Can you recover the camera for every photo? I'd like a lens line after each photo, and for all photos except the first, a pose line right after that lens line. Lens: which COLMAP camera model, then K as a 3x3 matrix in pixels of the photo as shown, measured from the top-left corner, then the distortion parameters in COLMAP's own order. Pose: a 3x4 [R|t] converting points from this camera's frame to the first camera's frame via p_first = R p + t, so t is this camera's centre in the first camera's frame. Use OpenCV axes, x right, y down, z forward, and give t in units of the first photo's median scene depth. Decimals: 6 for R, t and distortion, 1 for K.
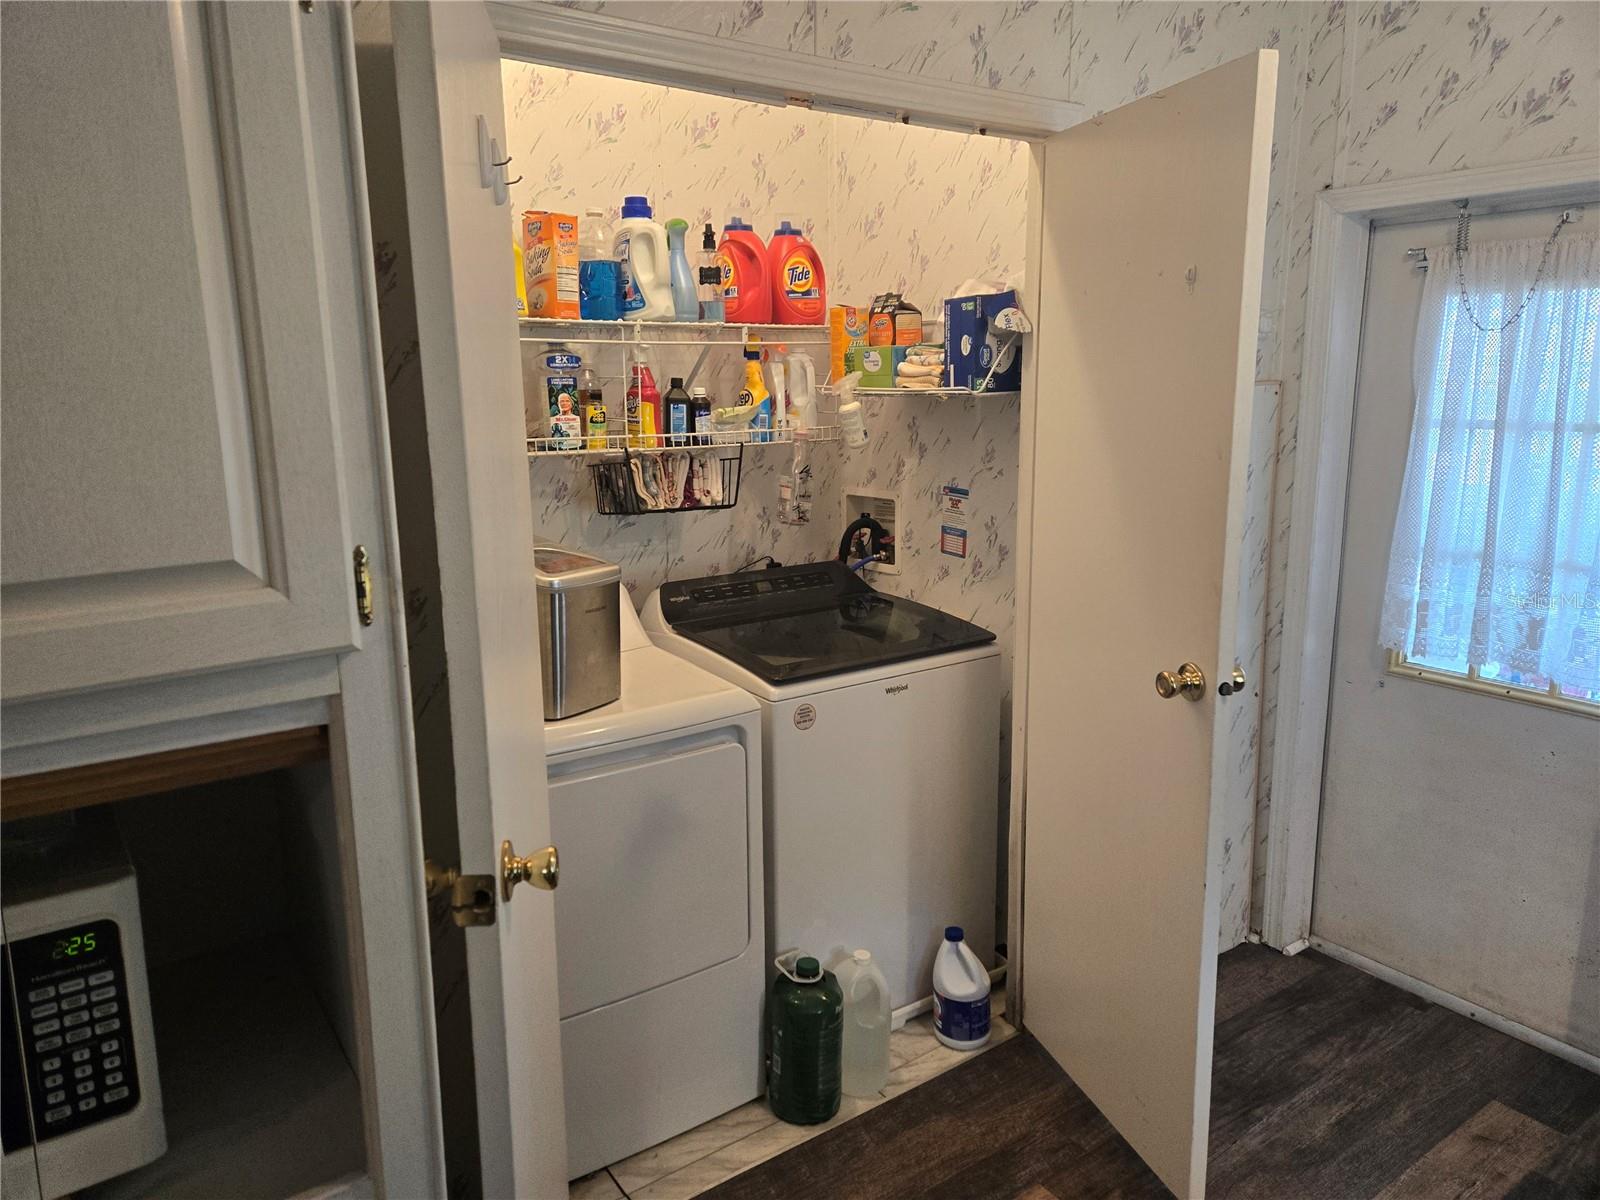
lens RADIAL K [[1094.4, 0, 804.9], [0, 1094.4, 592.8], [0, 0, 1]] dist [0.022389, -0.002102]
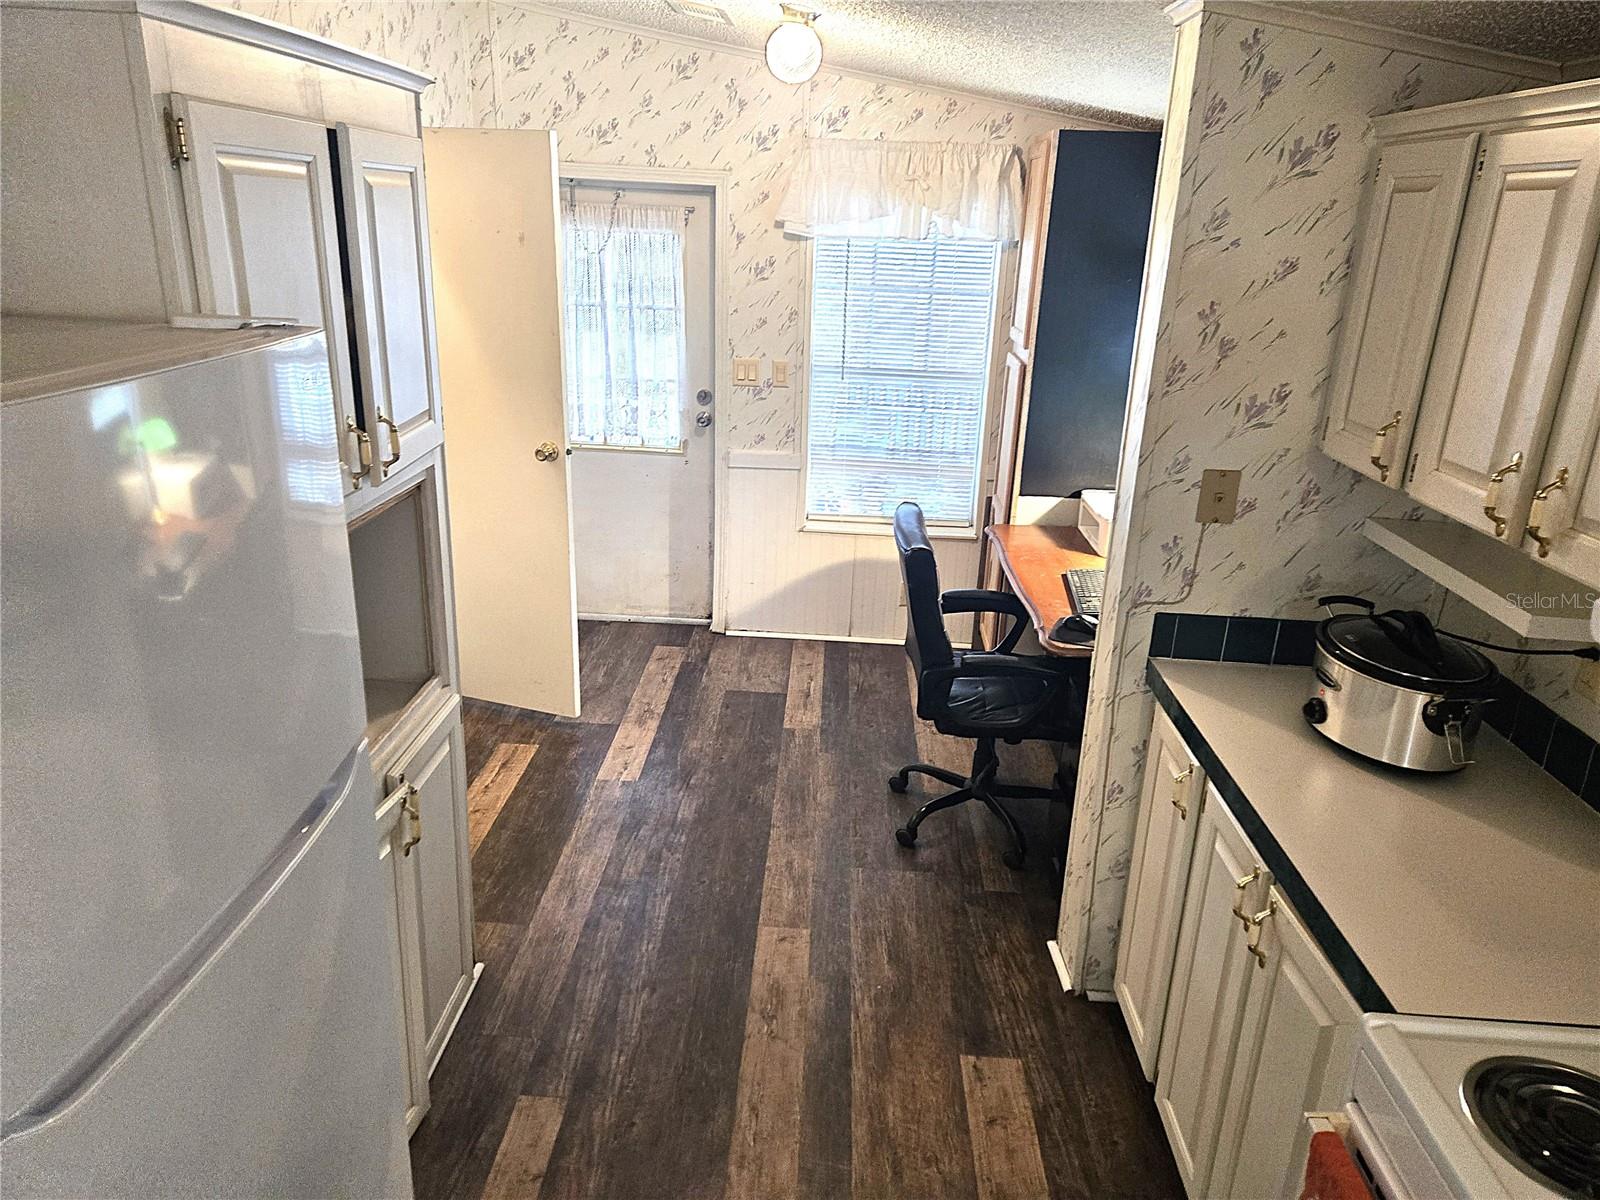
lens RADIAL K [[1094.4, 0, 798.1], [0, 1094.4, 598.7], [0, 0, 1]] dist [0.022389, -0.002102]
pose [[0.612862, -0.225863, 0.757222, -0.697532], [0.107405, 0.973196, 0.203354, -0.010457], [-0.782856, -0.043299, 0.620694, -0.438934]]
